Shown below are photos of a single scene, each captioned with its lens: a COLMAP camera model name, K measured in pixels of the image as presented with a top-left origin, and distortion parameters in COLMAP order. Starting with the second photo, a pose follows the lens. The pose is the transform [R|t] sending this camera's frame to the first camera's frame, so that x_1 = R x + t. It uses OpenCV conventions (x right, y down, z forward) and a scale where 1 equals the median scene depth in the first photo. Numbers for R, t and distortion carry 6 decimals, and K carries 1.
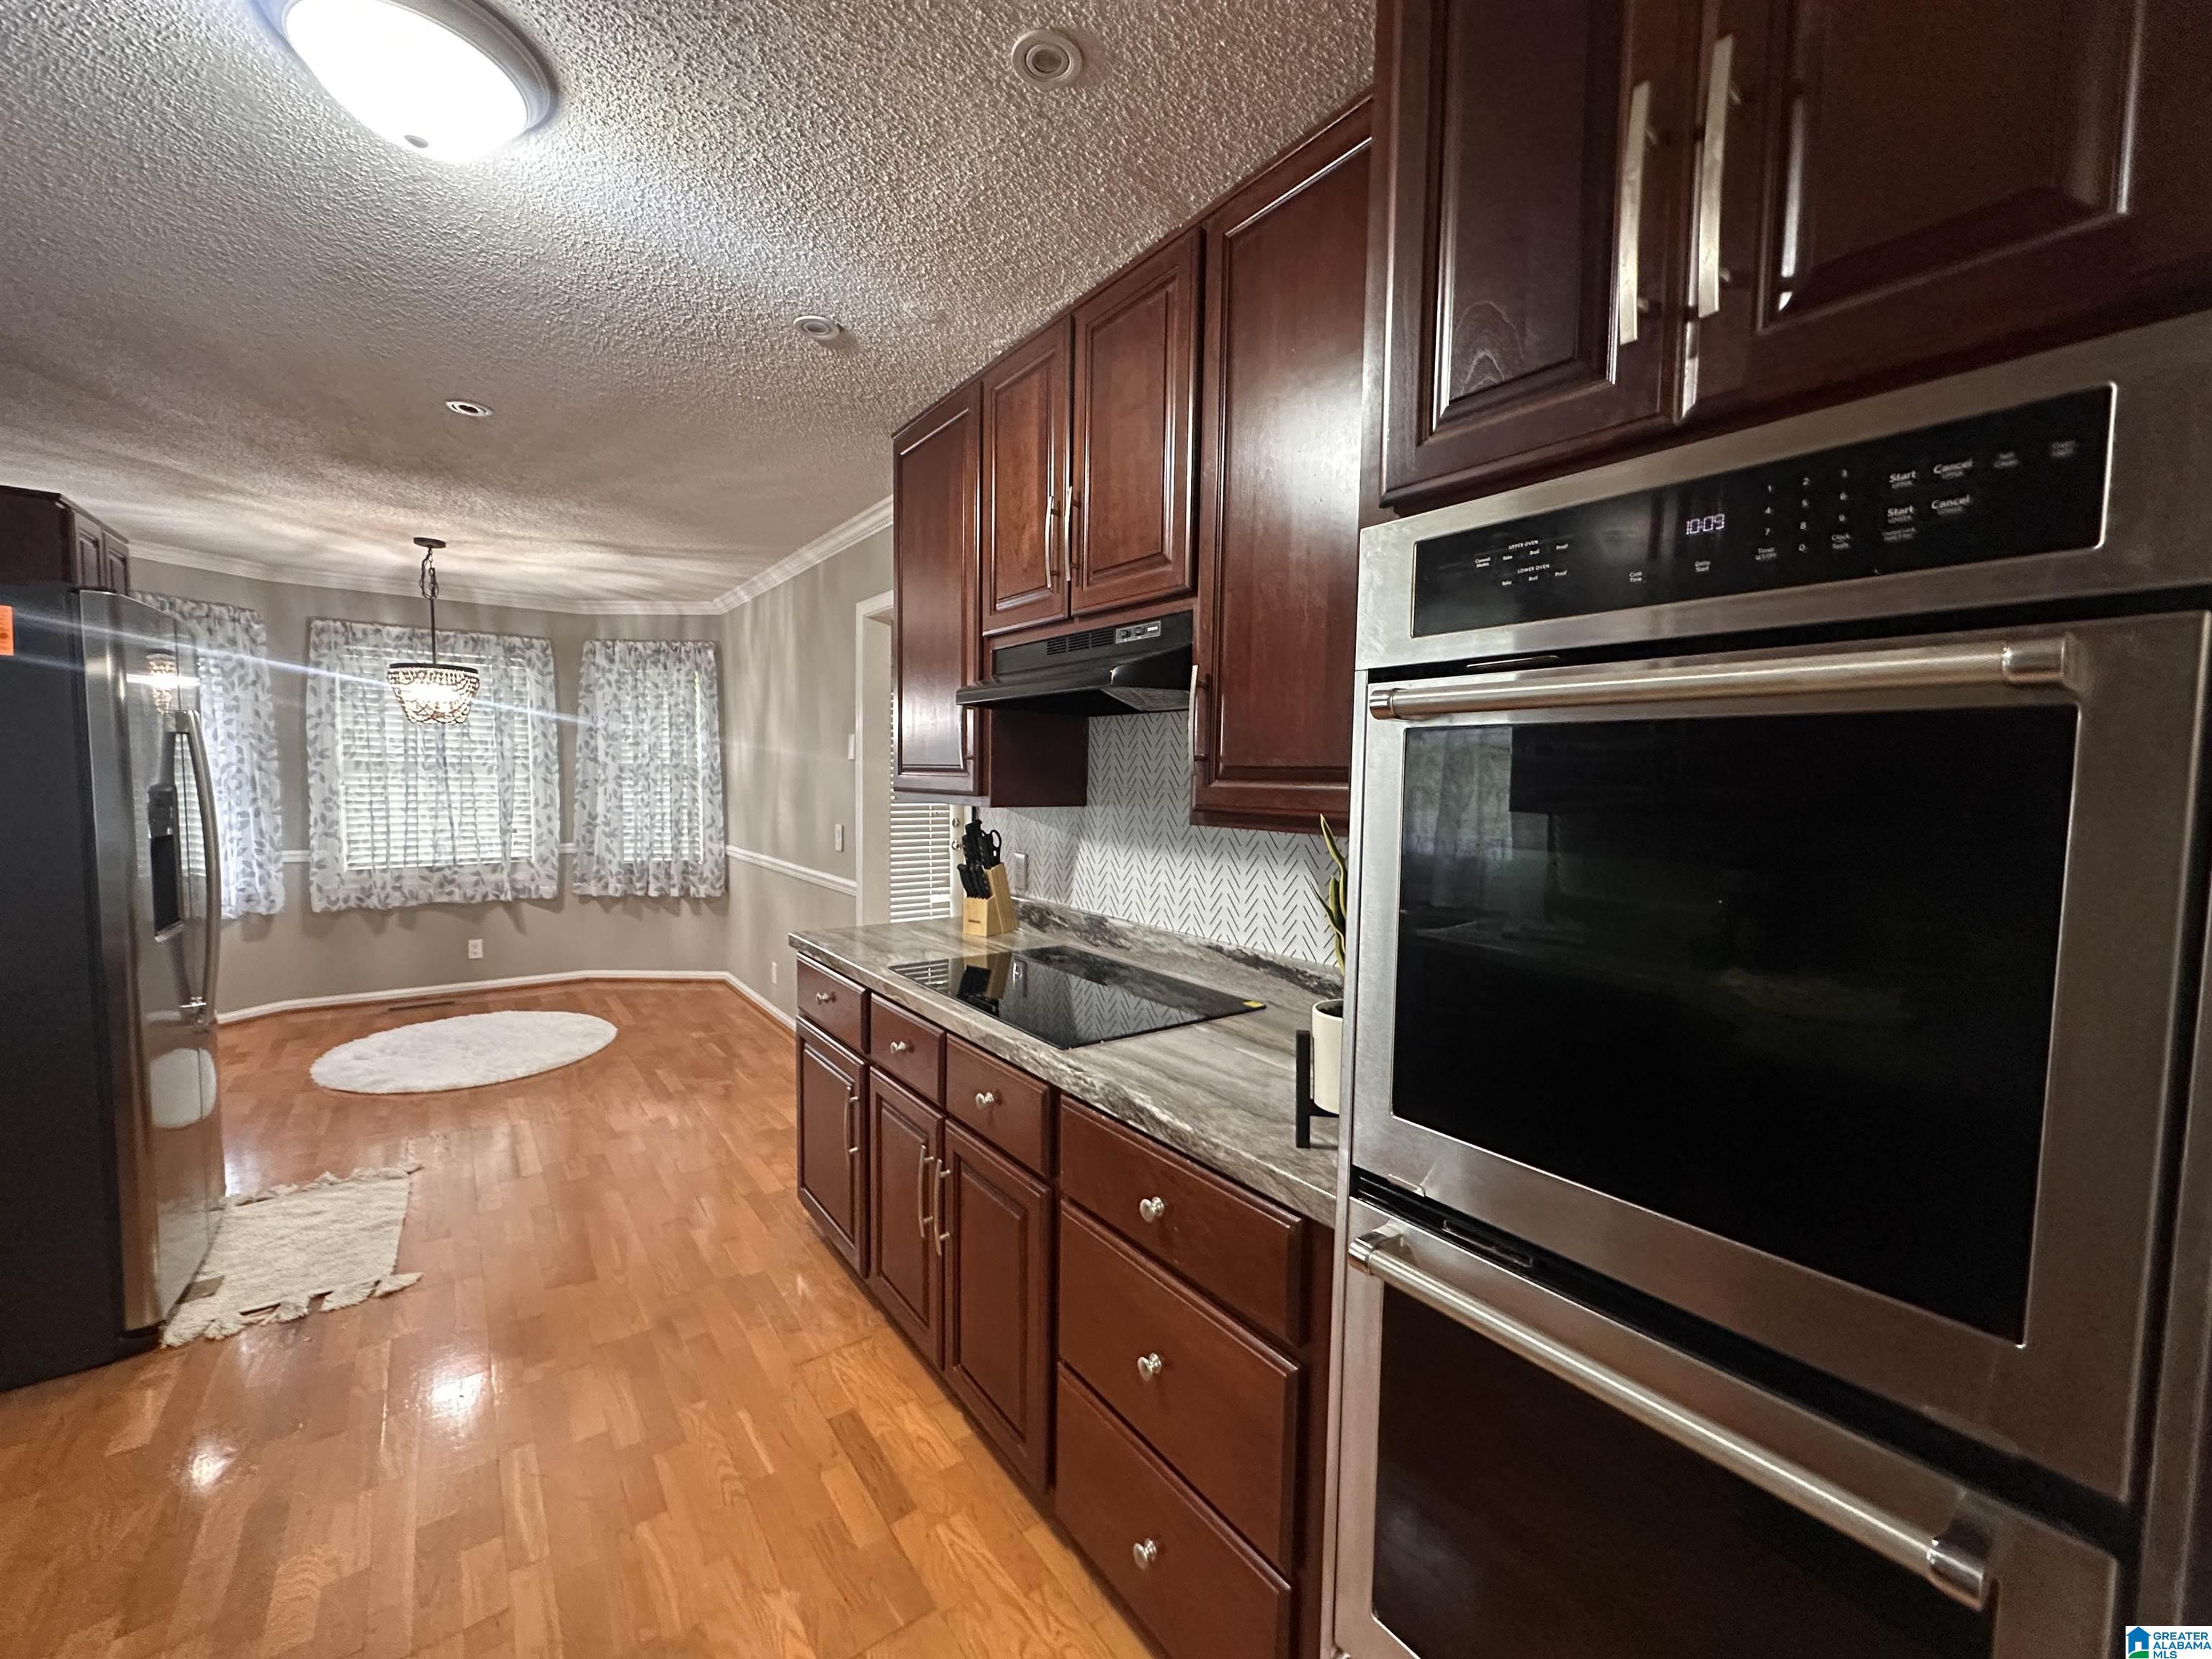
lens RADIAL K [[882.2, 0, 1106.2], [0, 882.2, 831.7], [0, 0, 1]] dist [-0.002516, 0.000343]
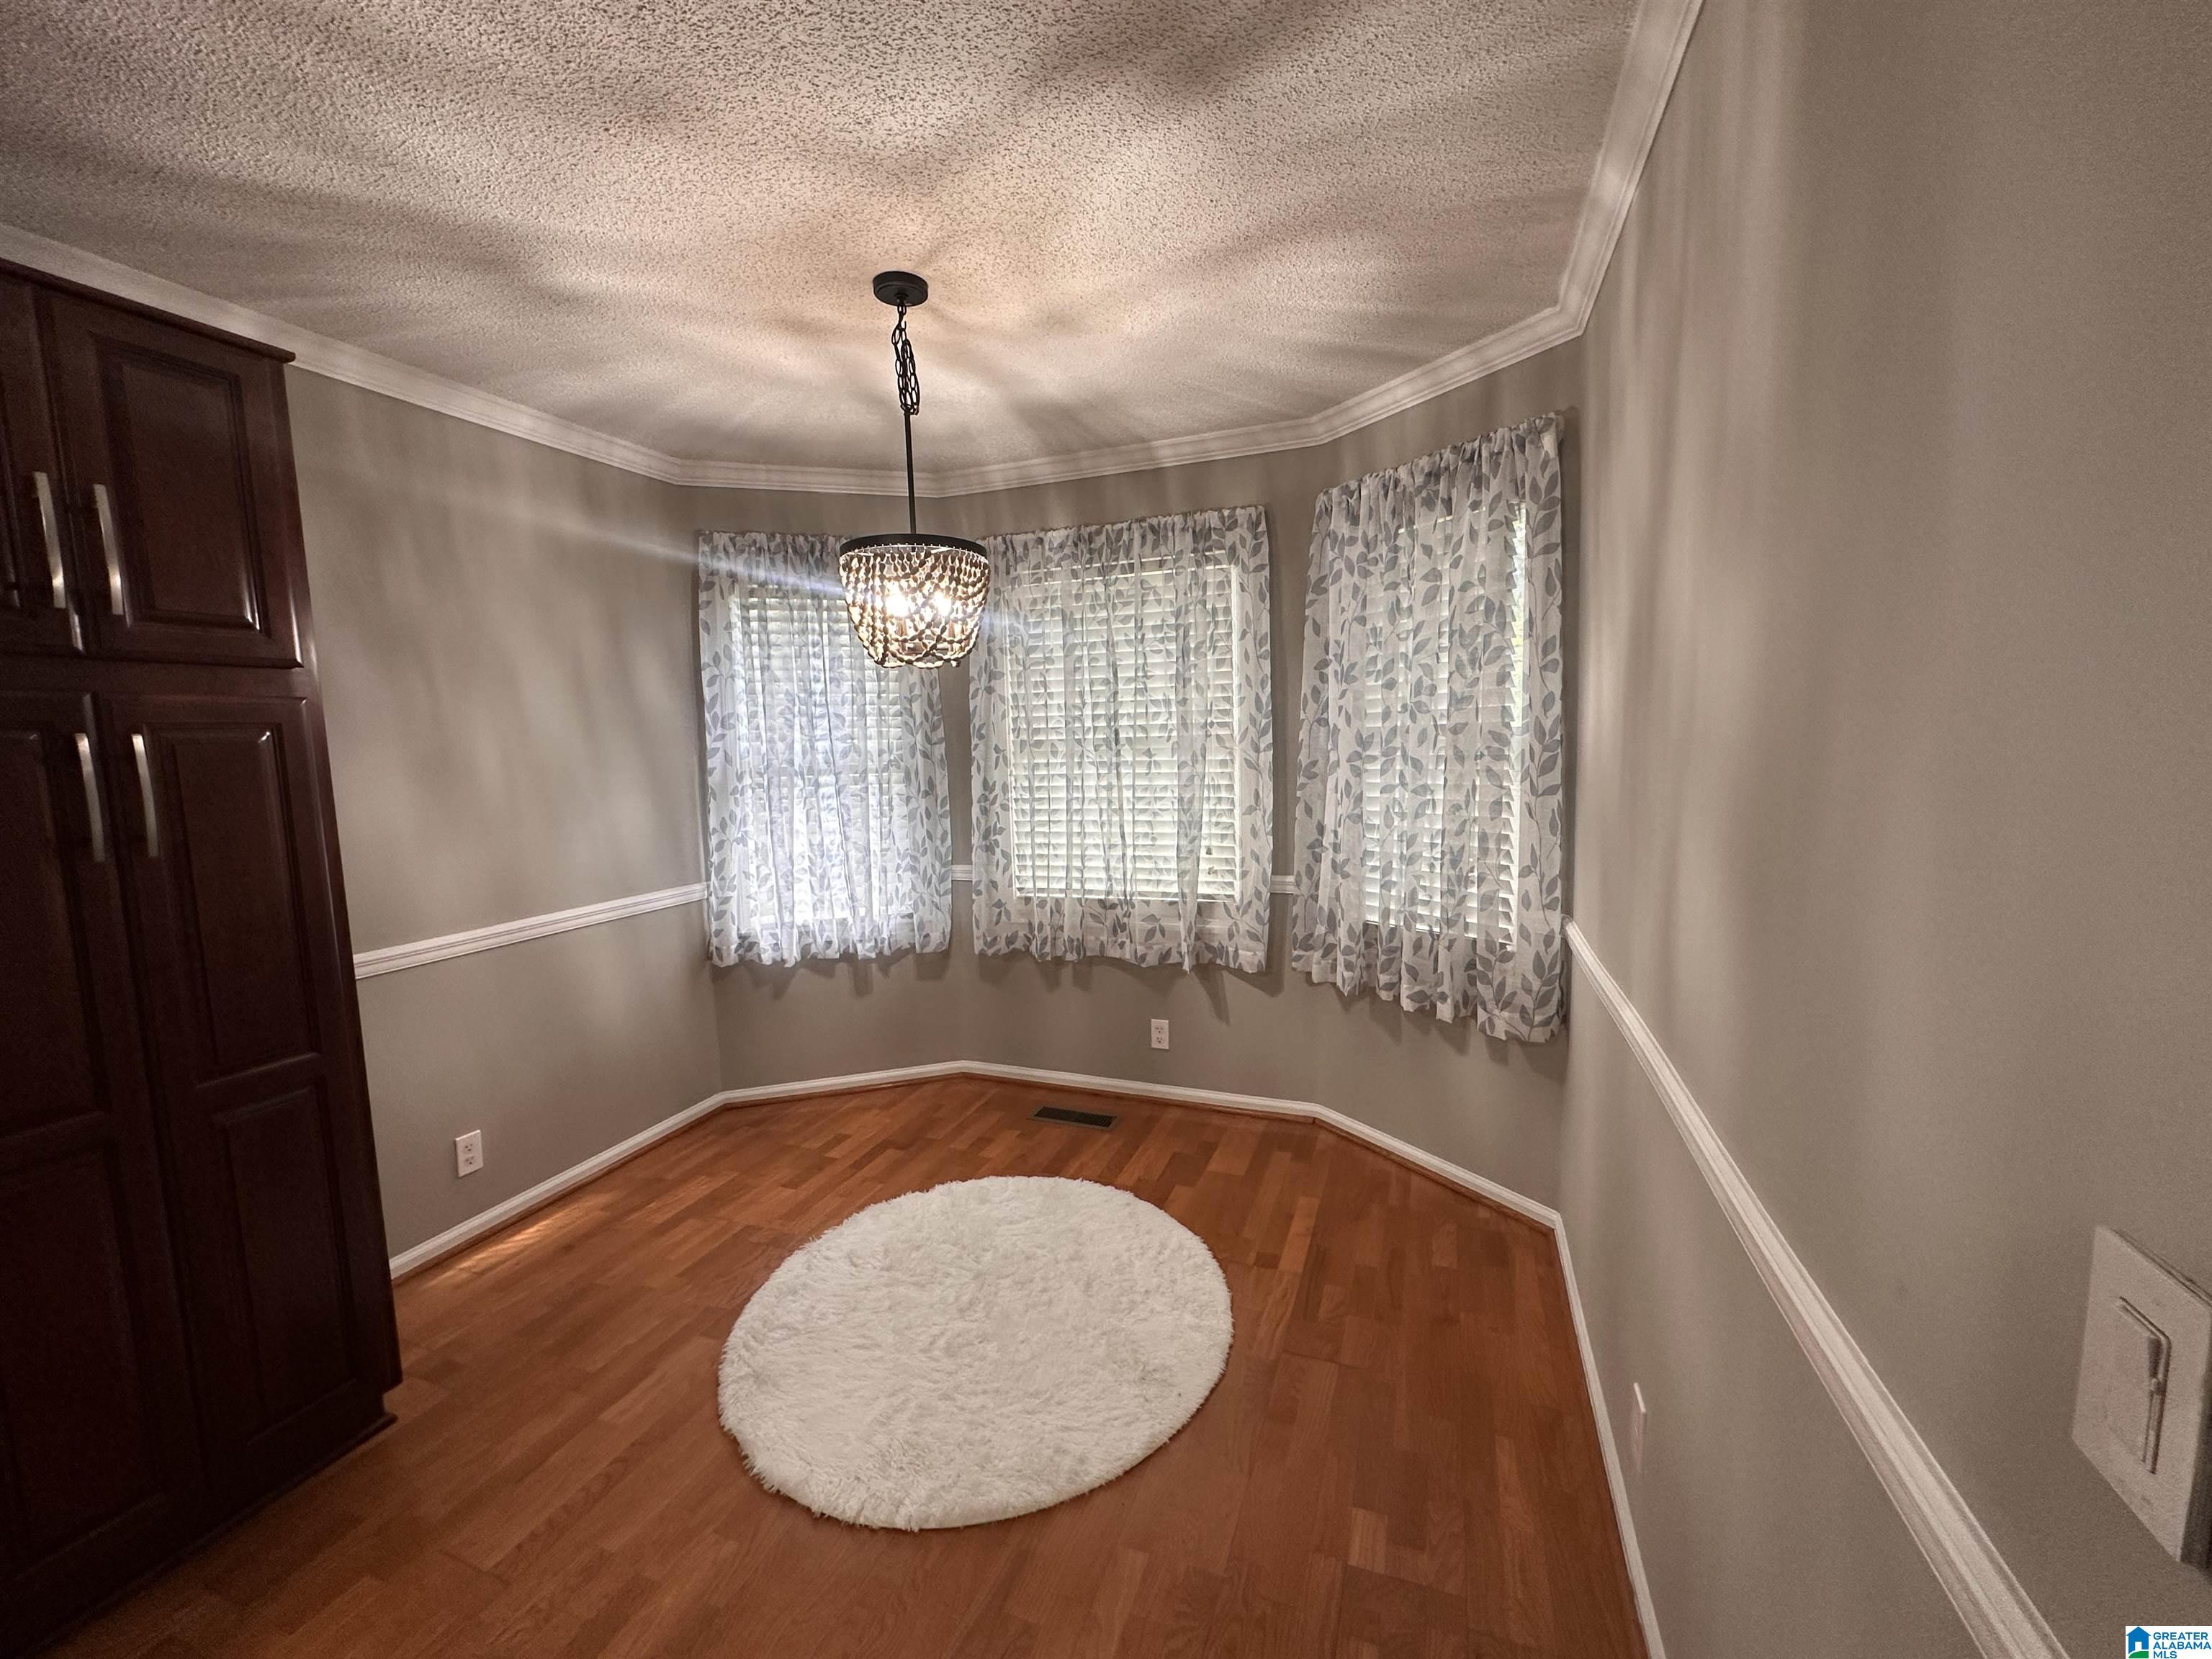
lens RADIAL K [[882.2, 0, 1102.9], [0, 882.2, 831.5], [0, 0, 1]] dist [-0.002516, 0.000343]
pose [[0.531993, 0.059089, -0.844685, -0.240934], [-0.019798, 0.998157, 0.057356, -0.051936], [0.846517, -0.013790, 0.532183, 0.710566]]
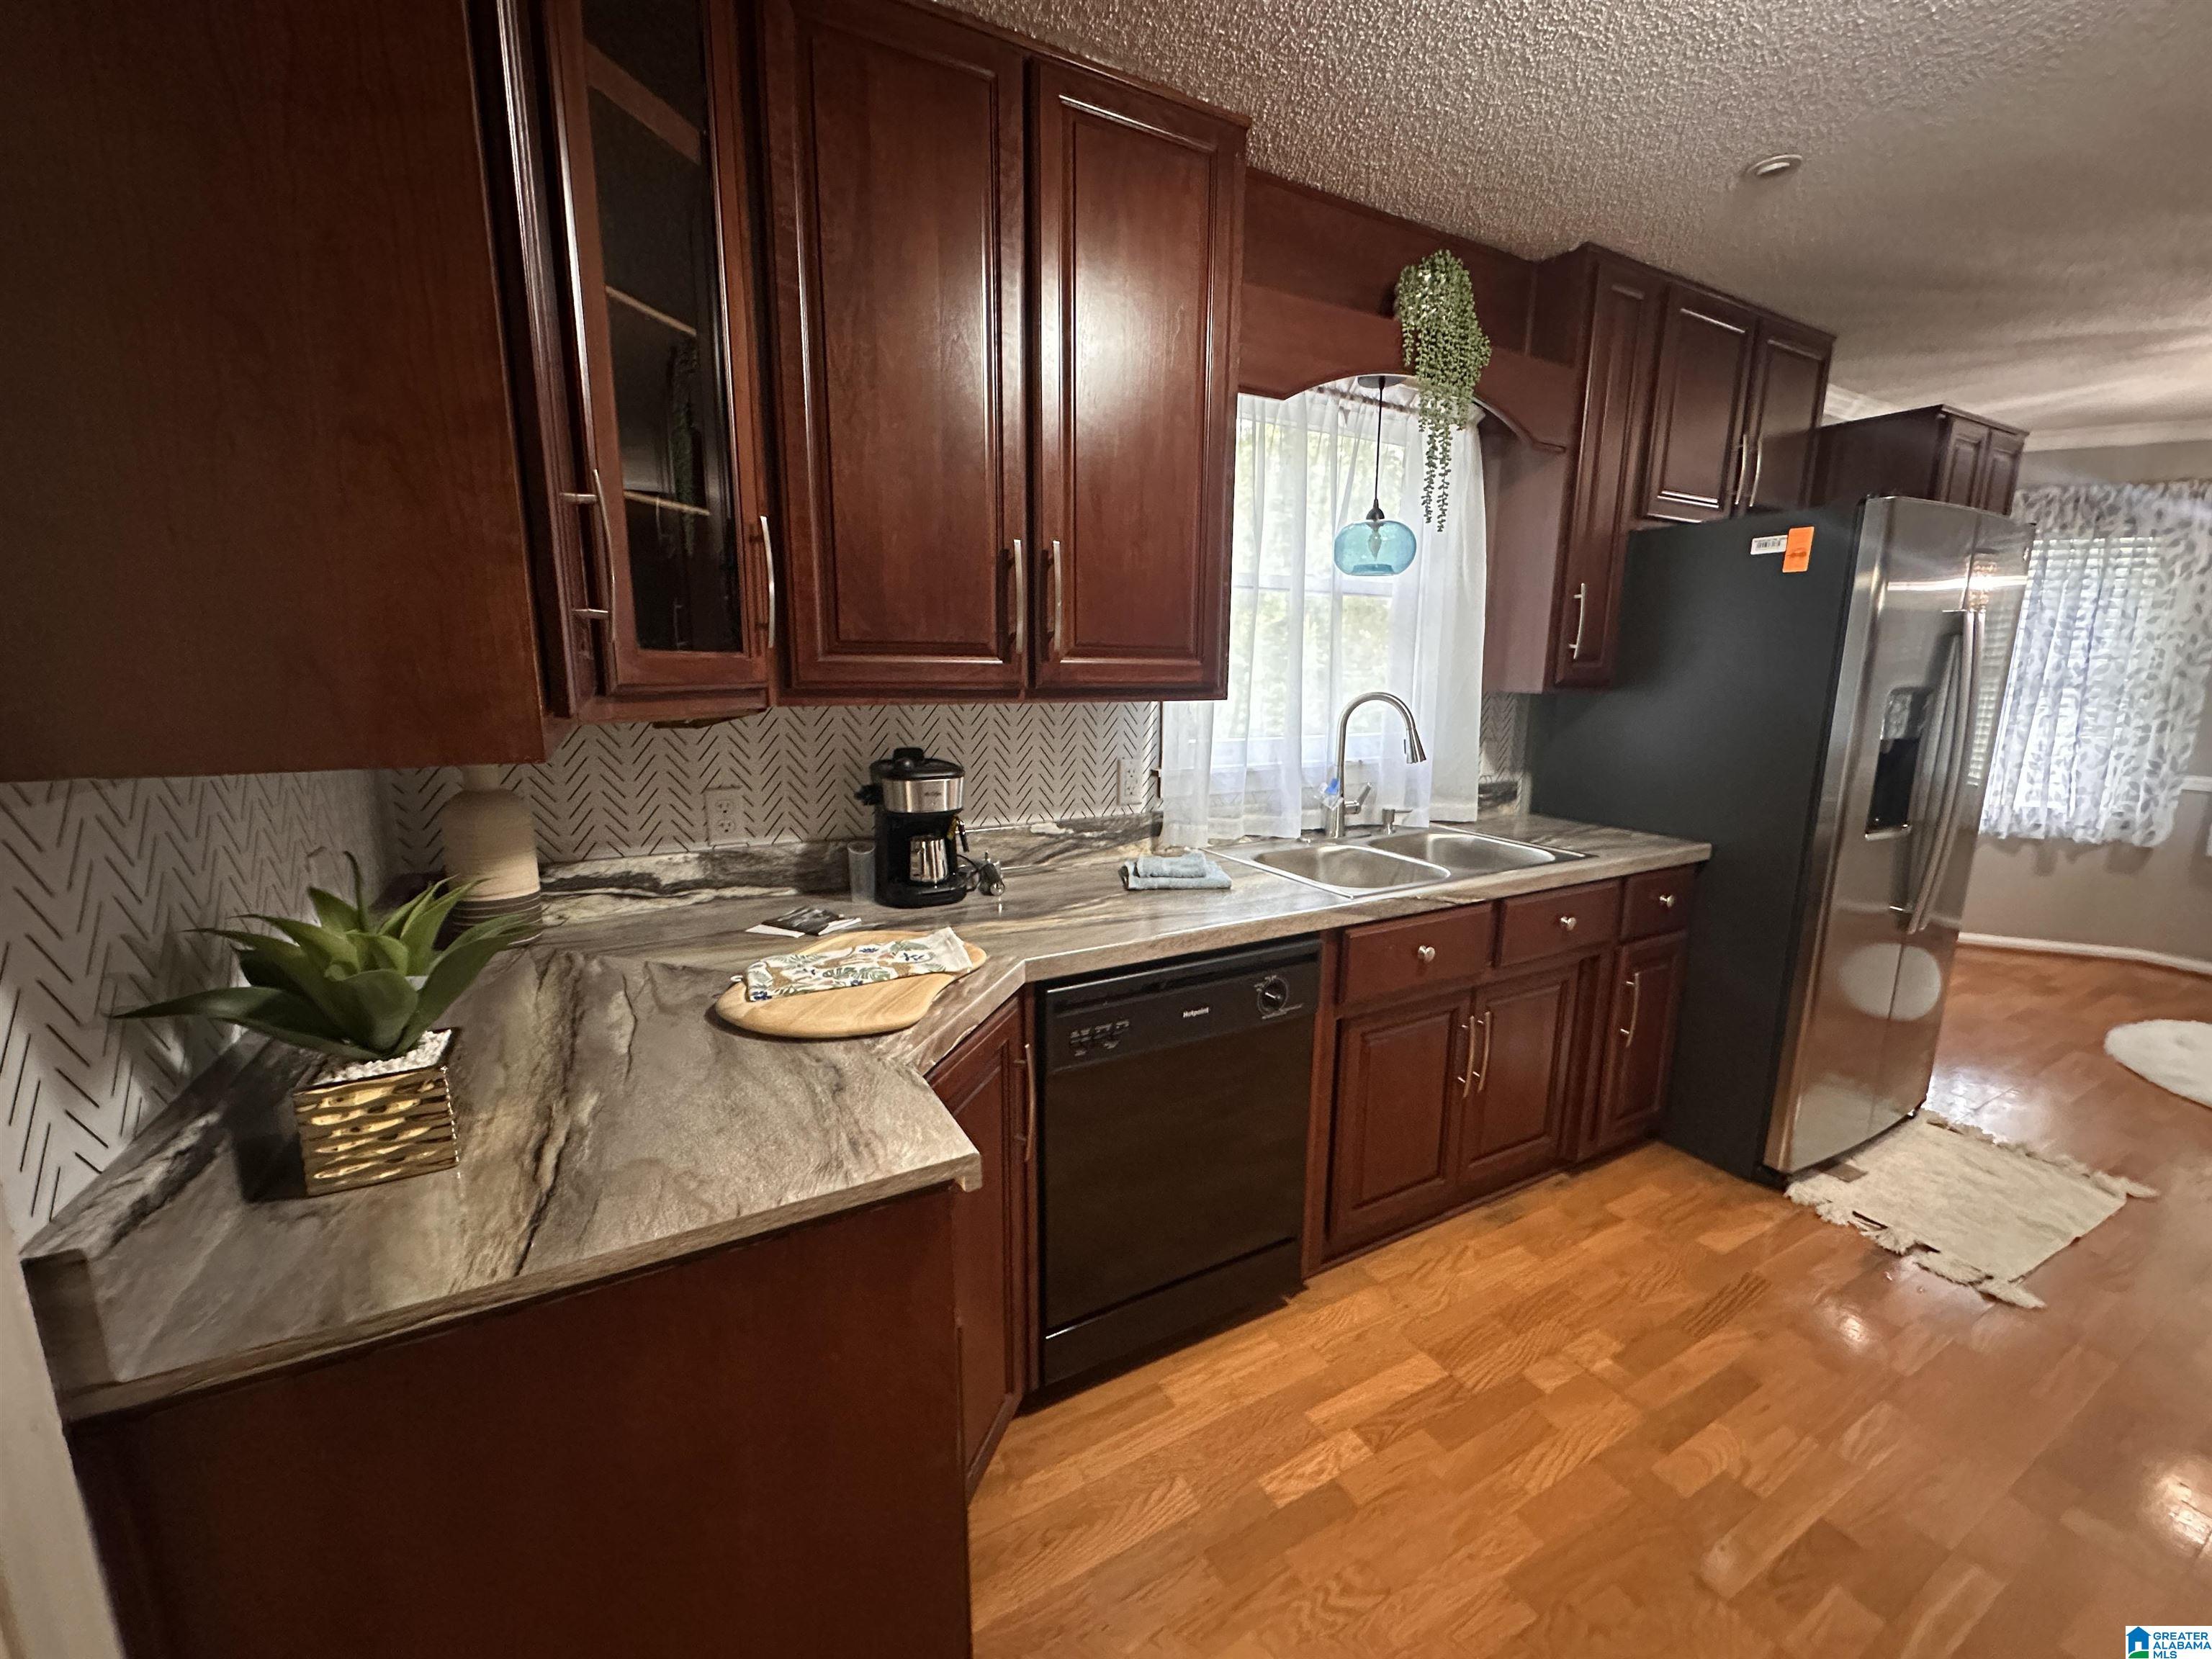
lens RADIAL K [[882.2, 0, 1105.8], [0, 882.2, 832.9], [0, 0, 1]] dist [-0.002516, 0.000343]
pose [[-0.143463, 0.170507, -0.974857, 0.027561], [-0.071623, 0.980675, 0.182064, -0.003146], [0.987061, 0.095941, -0.128478, 0.107259]]
